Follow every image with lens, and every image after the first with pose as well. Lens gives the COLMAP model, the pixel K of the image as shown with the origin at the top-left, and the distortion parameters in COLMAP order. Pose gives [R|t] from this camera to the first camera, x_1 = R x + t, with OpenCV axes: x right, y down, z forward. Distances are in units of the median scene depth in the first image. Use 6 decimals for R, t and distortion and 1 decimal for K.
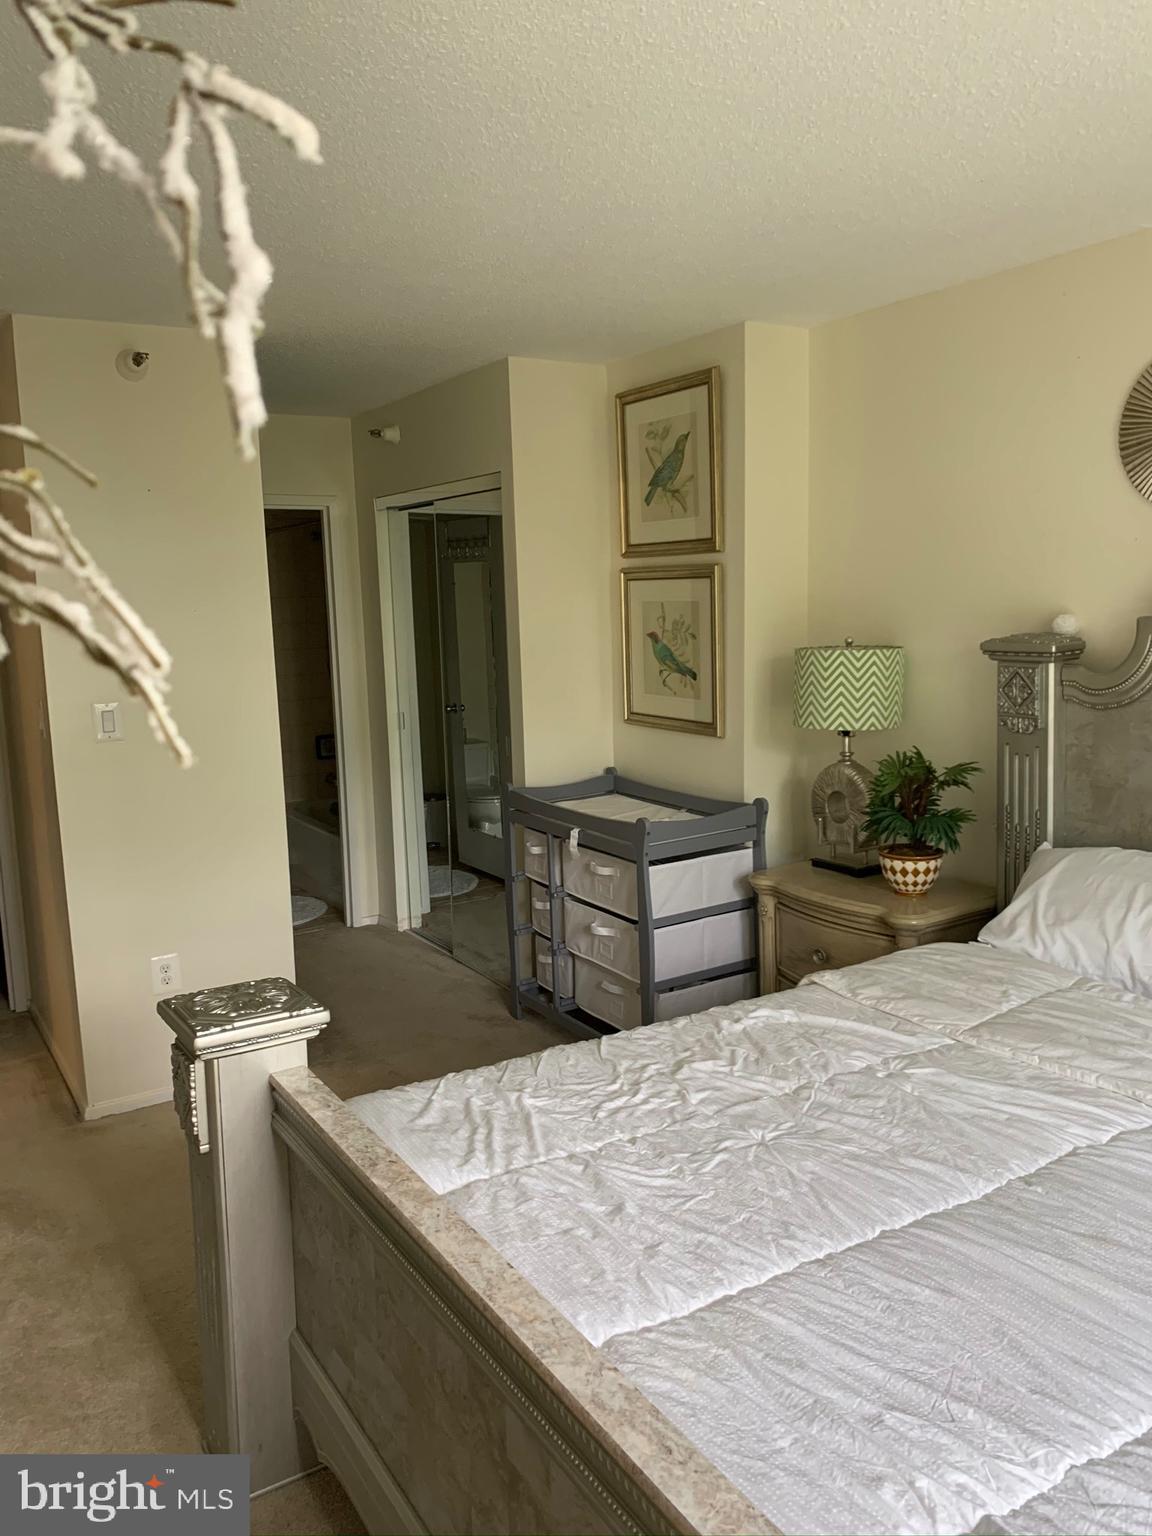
lens RADIAL K [[1170.4, 0, 570.4], [0, 1170.4, 763.7], [0, 0, 1]] dist [-0.006101, -0.009775]
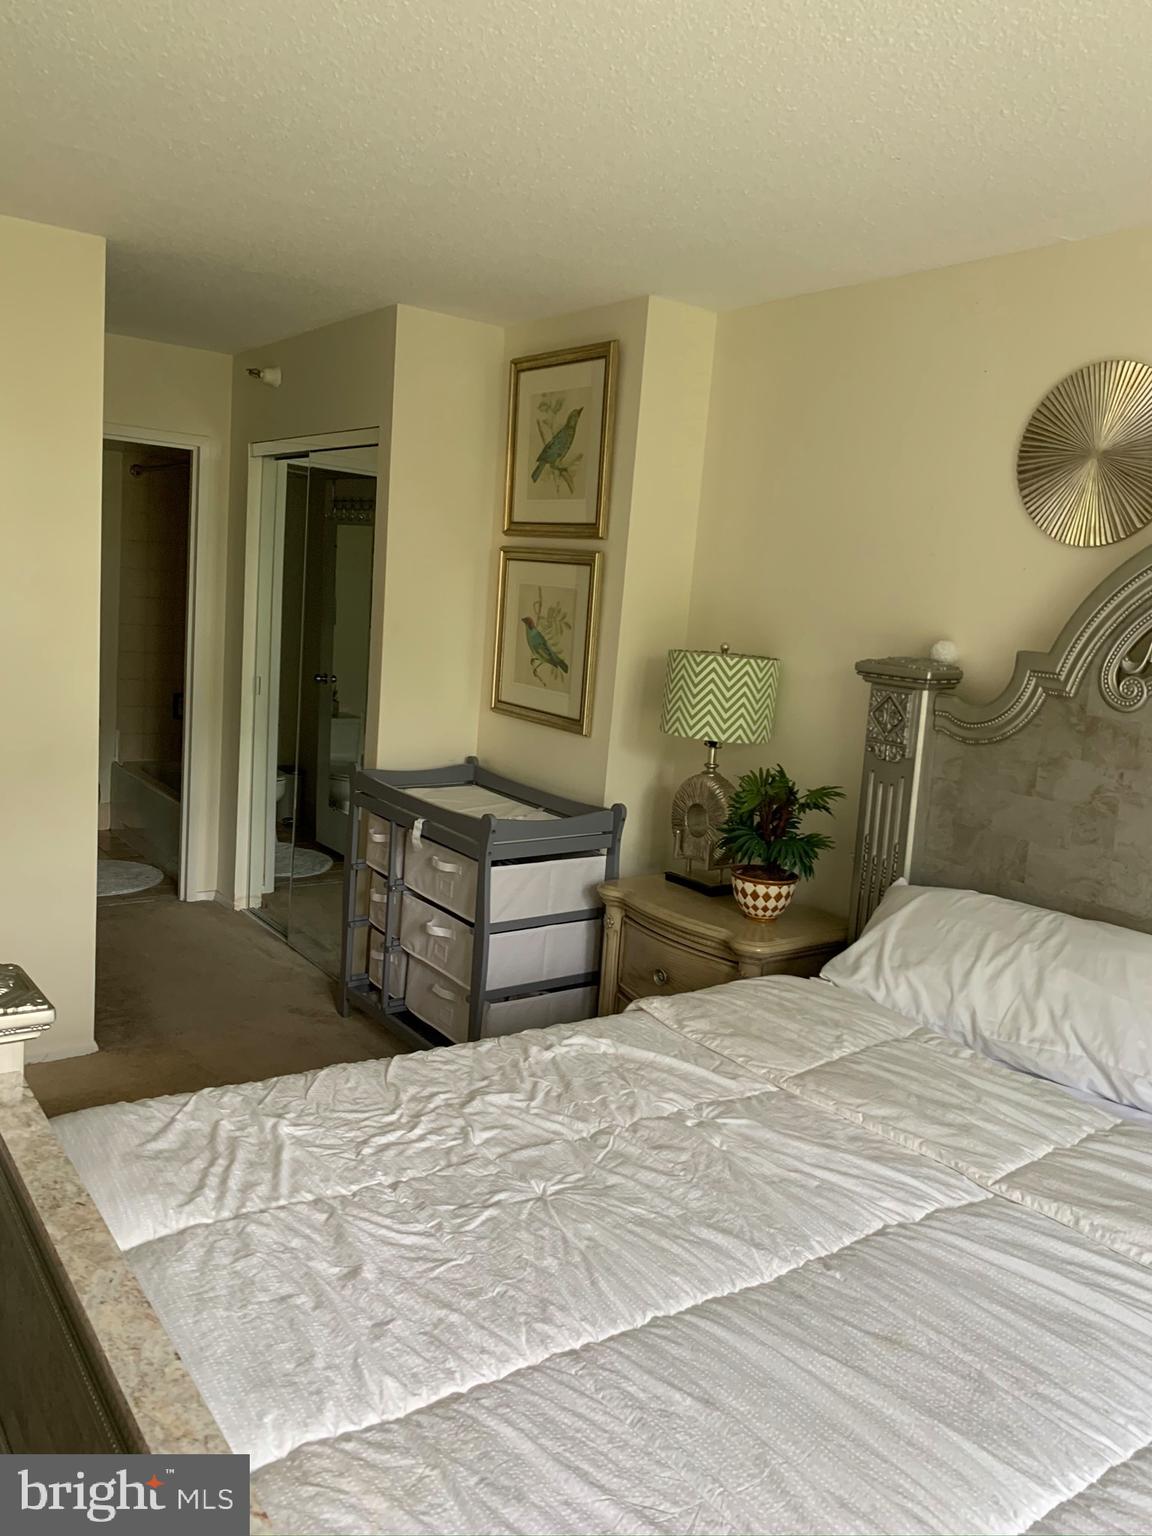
lens RADIAL K [[1170.4, 0, 581.3], [0, 1170.4, 769.0], [0, 0, 1]] dist [-0.006101, -0.009775]
pose [[0.991344, 0.092857, 0.092810, 0.061793], [-0.094013, 0.995538, 0.008145, -0.004766], [-0.091640, -0.016800, 0.995651, 0.095905]]
